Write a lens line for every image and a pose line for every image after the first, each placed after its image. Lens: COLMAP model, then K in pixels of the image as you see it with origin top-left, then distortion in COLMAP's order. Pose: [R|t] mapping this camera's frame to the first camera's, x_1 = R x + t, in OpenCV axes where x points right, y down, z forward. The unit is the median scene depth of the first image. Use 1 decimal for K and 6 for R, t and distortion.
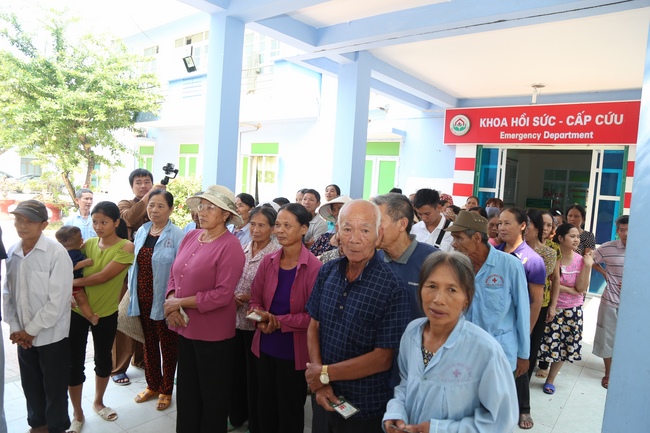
lens RADIAL K [[441.2, 0, 325.0], [0, 441.2, 216.5], [0, 0, 1]] dist [-0.123279, 0.066935]
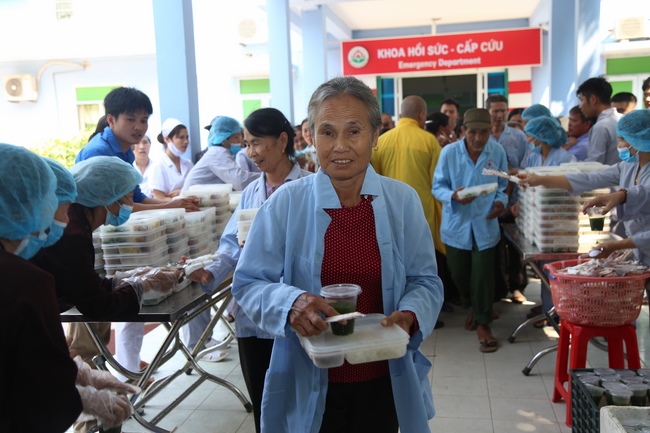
lens RADIAL K [[715.2, 0, 325.0], [0, 715.2, 216.5], [0, 0, 1]] dist [0.061625, 0.010011]
pose [[0.868356, -0.149702, 0.472807, -0.662405], [0.129892, 0.988726, 0.074494, 0.025079], [-0.478629, -0.003273, 0.878011, -0.477398]]
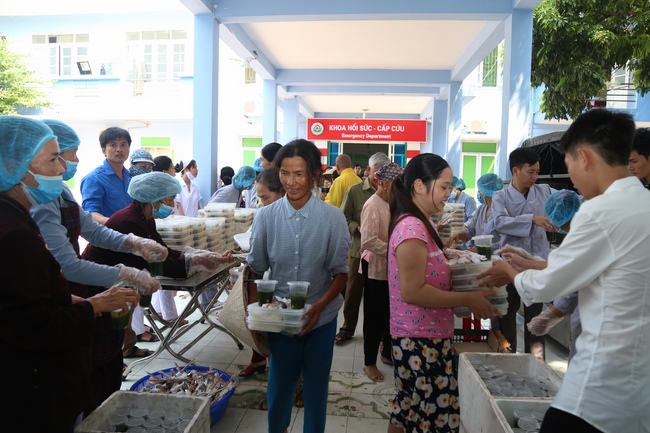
lens RADIAL K [[443.6, 0, 325.0], [0, 443.6, 216.5], [0, 0, 1]] dist [-0.130071, 0.070924]
pose [[0.834429, -0.091827, 0.543412, -0.660616], [0.069937, 0.995693, 0.060865, 0.022792], [-0.546660, -0.012783, 0.837257, -0.459535]]
